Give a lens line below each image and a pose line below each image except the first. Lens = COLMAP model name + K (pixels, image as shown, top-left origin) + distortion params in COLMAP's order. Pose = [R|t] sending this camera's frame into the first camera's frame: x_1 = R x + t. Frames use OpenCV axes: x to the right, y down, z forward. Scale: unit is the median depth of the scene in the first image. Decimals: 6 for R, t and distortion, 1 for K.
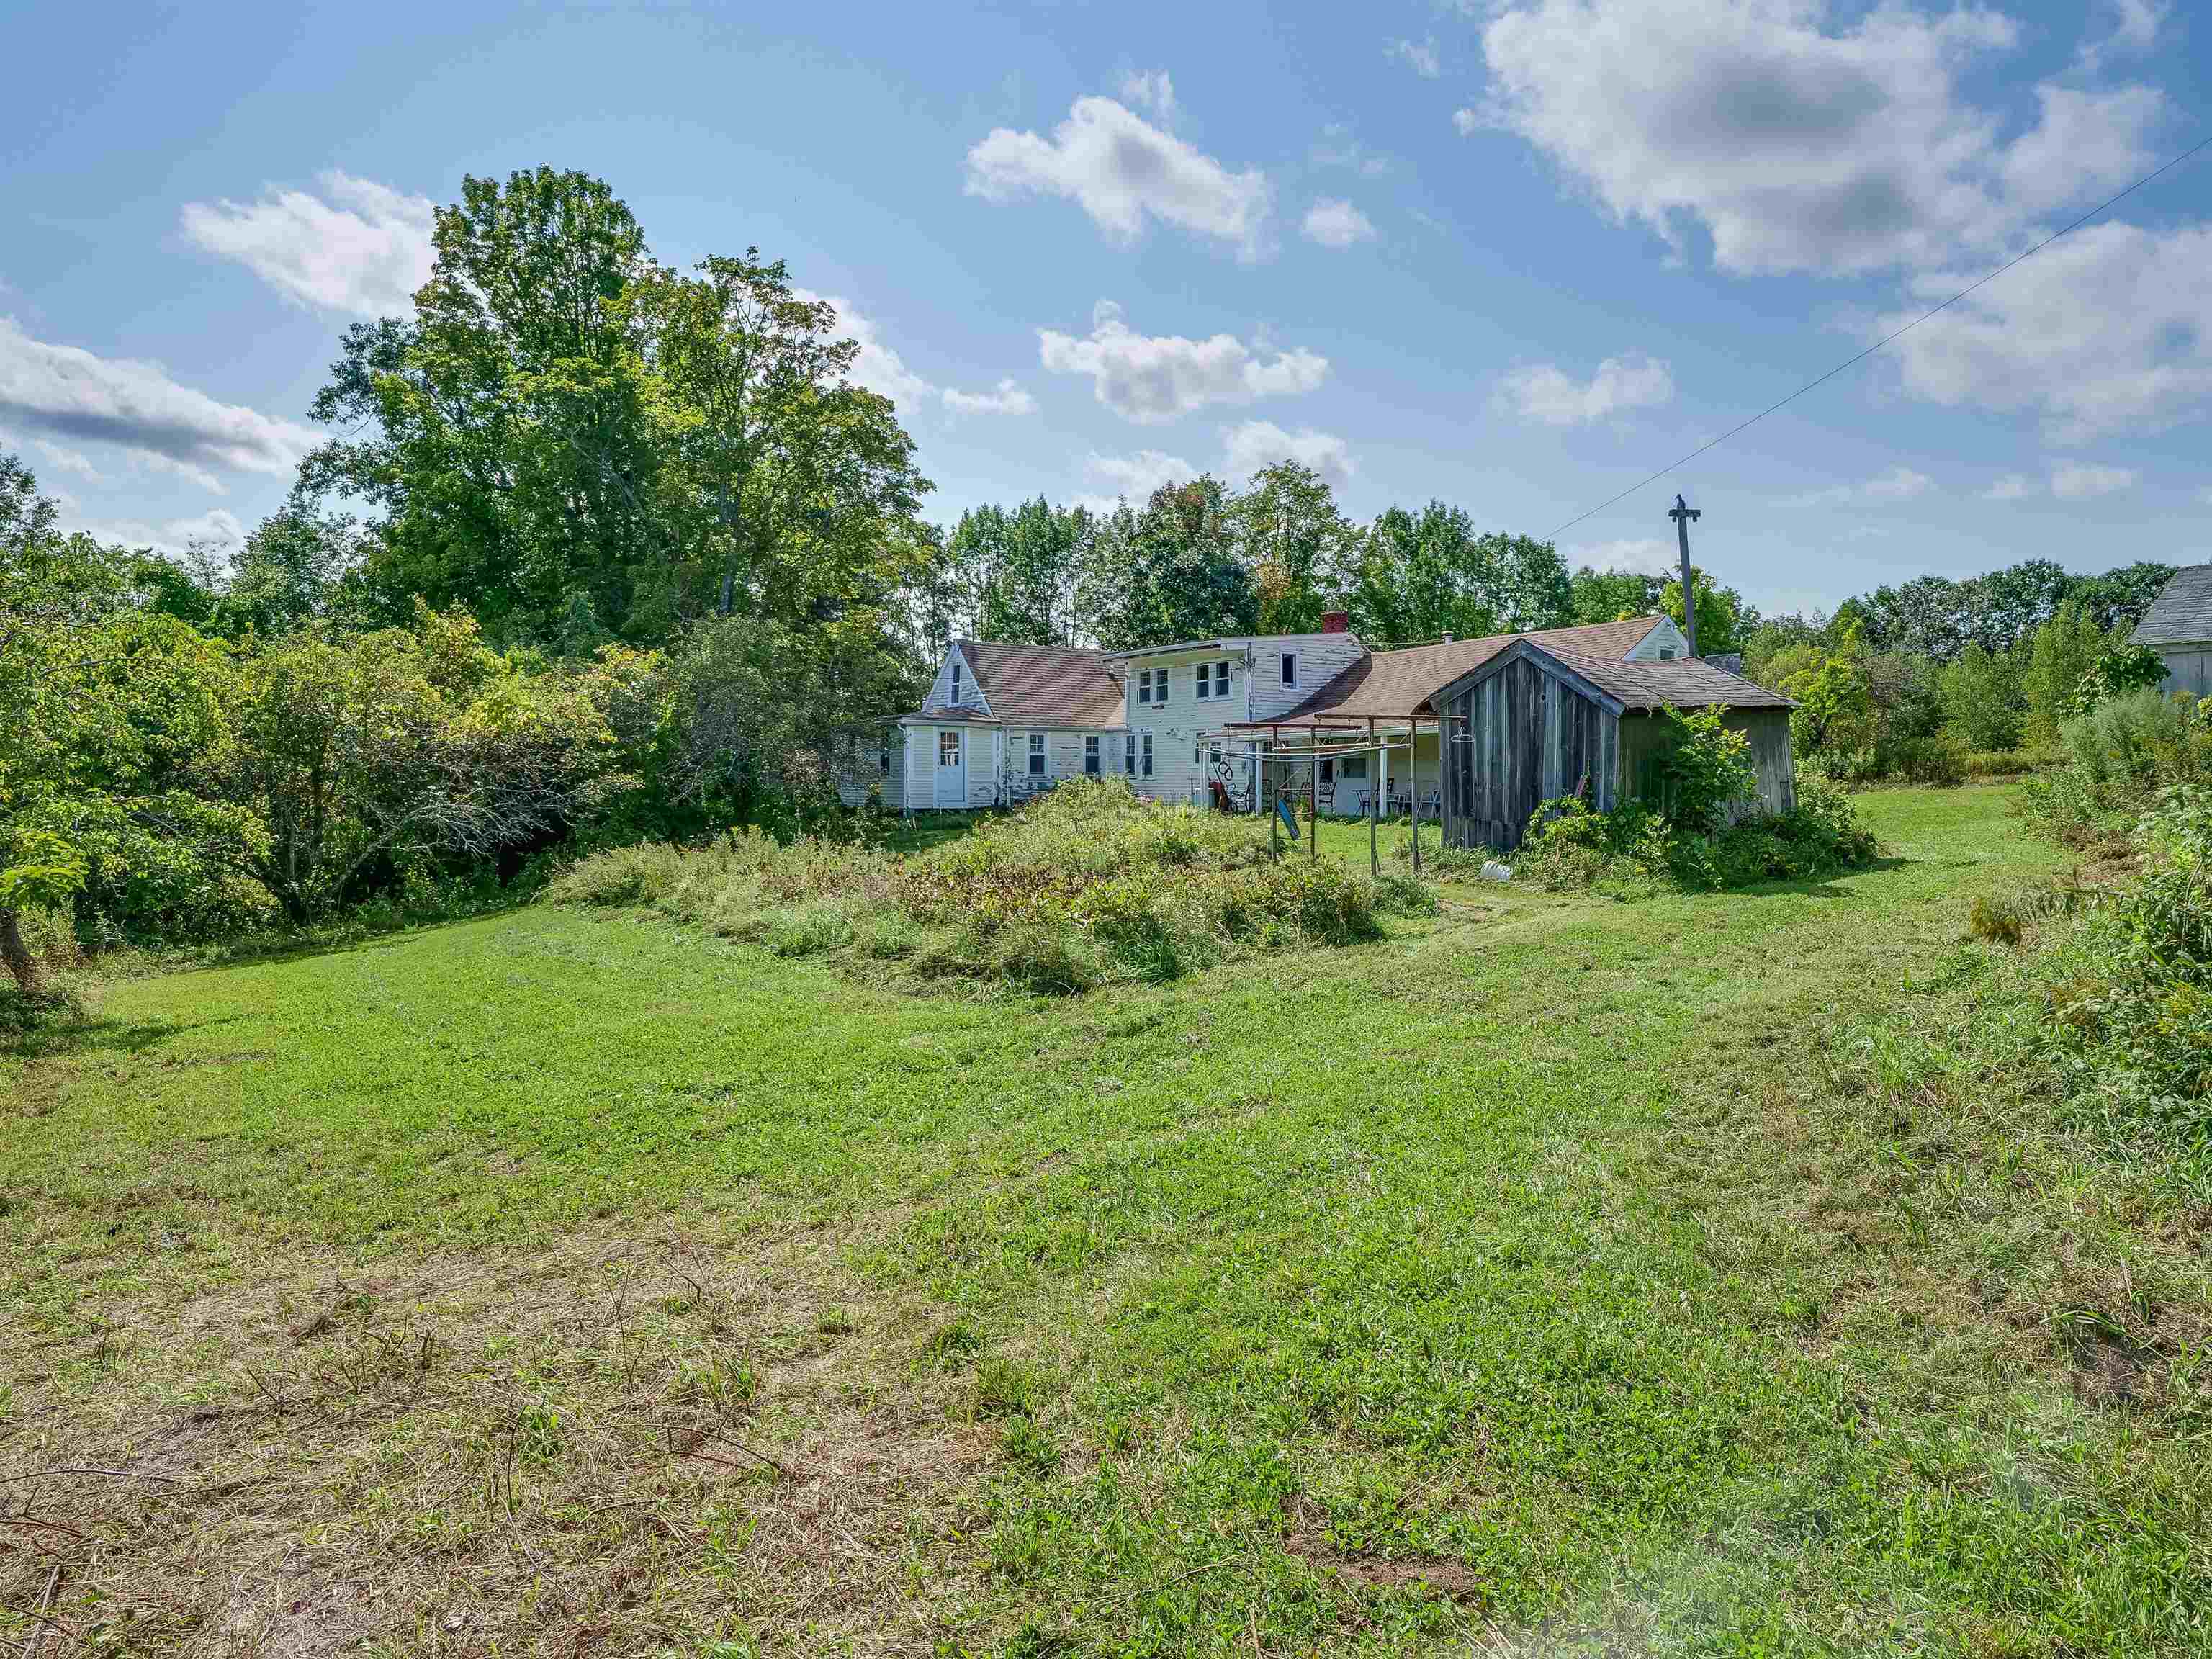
lens RADIAL K [[1258.7, 0, 1106.0], [0, 1258.7, 829.5], [0, 0, 1]] dist [0.000627, 0.000009]
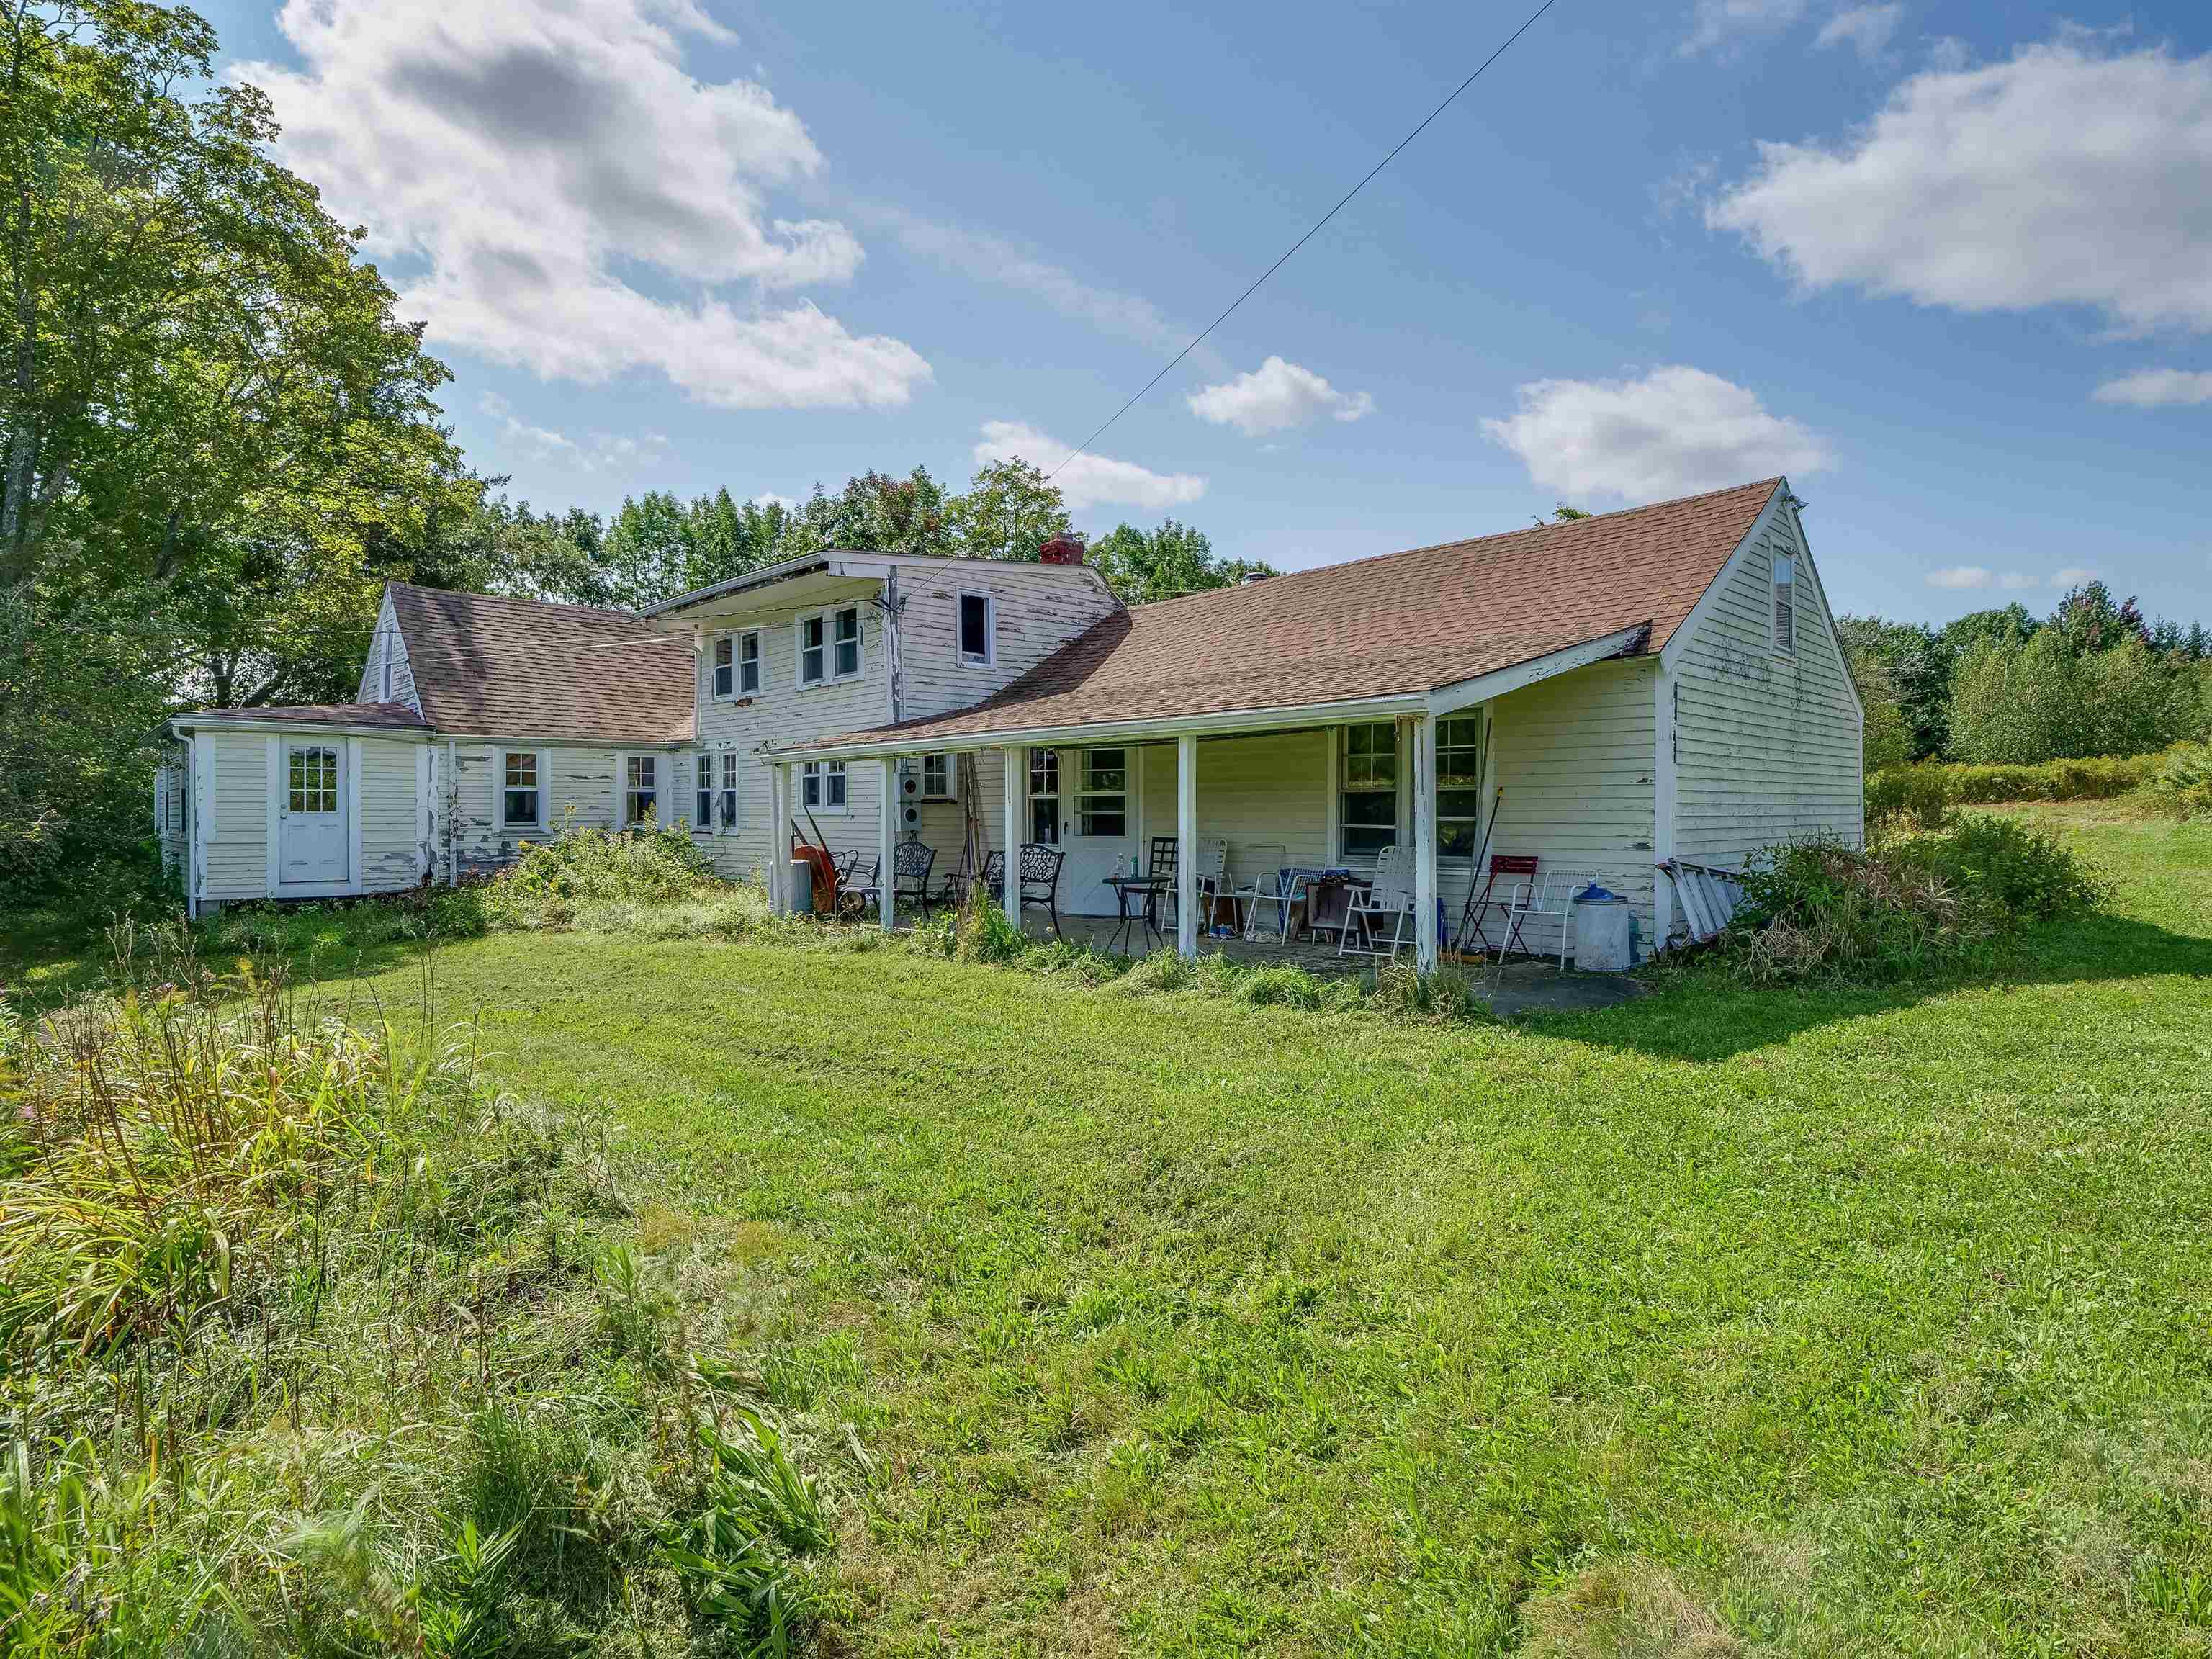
lens RADIAL K [[1166.0, 0, 1106.0], [0, 1166.0, 829.5], [0, 0, 1]] dist [-0.000441, -0.000043]
pose [[0.978086, -0.008977, 0.208010, 0.087779], [0.014352, 0.999601, -0.024346, -0.027390], [-0.207708, 0.026798, 0.977824, 0.469476]]
